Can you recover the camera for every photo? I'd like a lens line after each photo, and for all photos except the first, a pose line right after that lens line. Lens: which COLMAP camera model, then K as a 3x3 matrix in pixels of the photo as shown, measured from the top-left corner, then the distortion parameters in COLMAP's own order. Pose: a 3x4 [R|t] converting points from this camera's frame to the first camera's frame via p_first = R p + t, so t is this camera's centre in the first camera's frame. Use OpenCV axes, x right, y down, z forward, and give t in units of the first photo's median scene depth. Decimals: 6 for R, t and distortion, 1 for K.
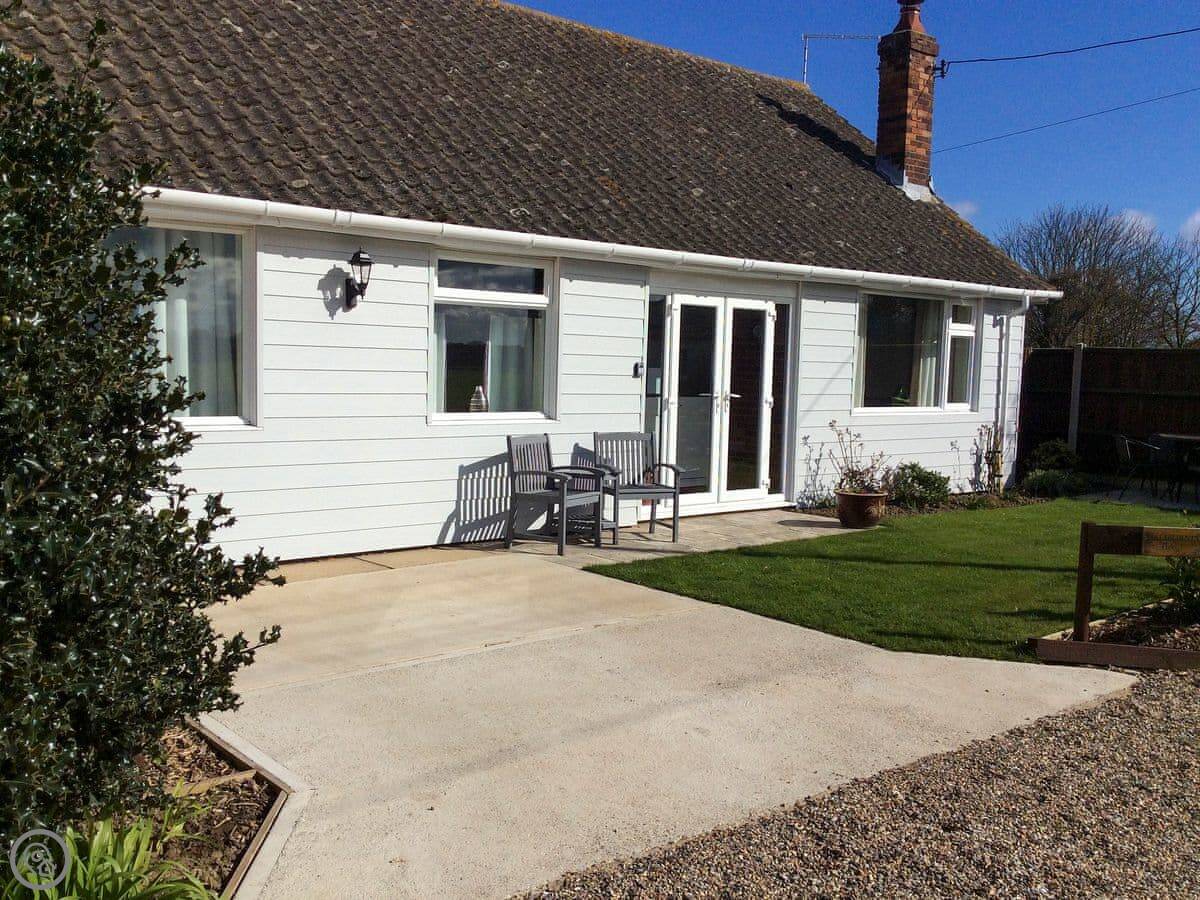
lens RADIAL K [[1069.8, 0, 592.6], [0, 1069.8, 460.9], [0, 0, 1]] dist [0.061940, -0.057509]
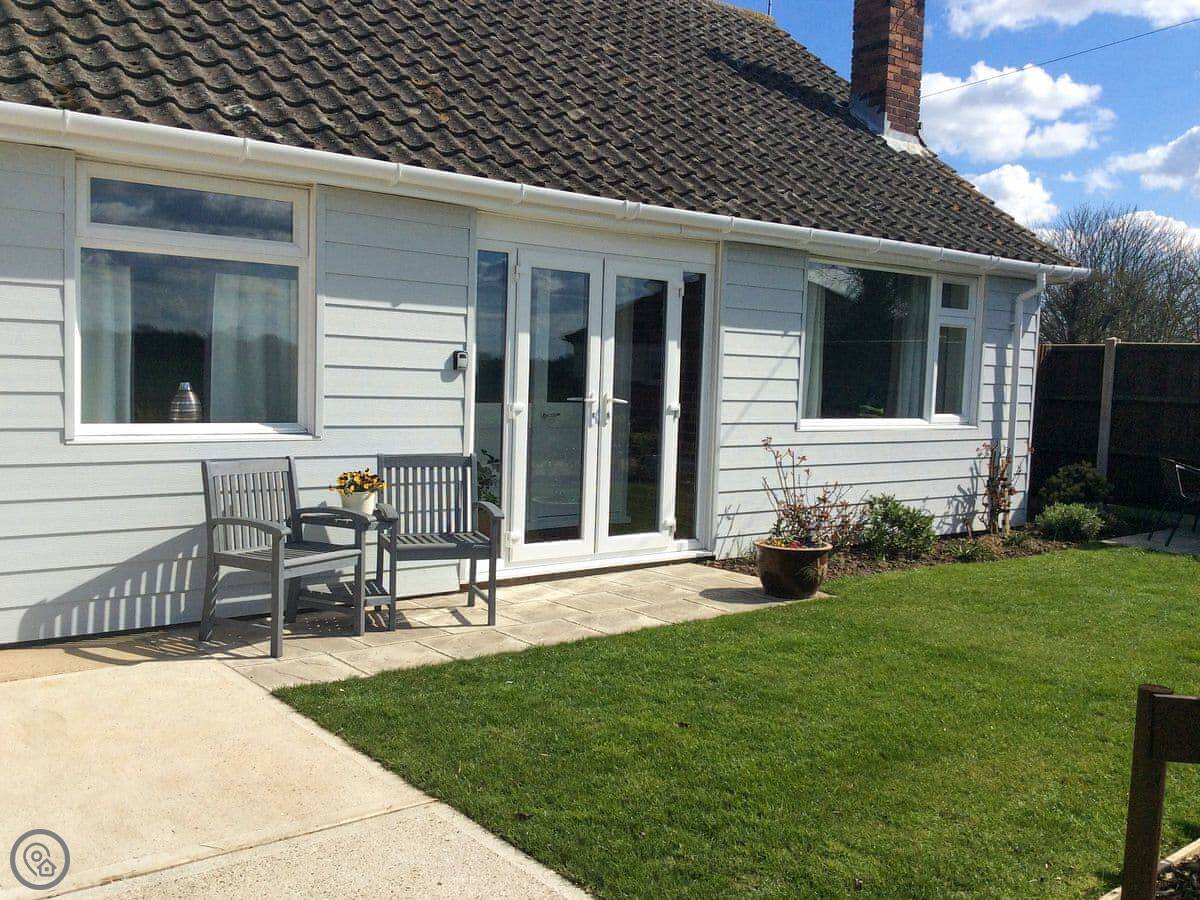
lens RADIAL K [[1069.8, 0, 601.2], [0, 1069.8, 449.4], [0, 0, 1]] dist [0.061940, -0.057509]
pose [[0.999873, 0.009744, -0.012575, 0.113184], [-0.009945, 0.999822, -0.016002, -0.015757], [0.012417, 0.016125, 0.999793, 0.264193]]
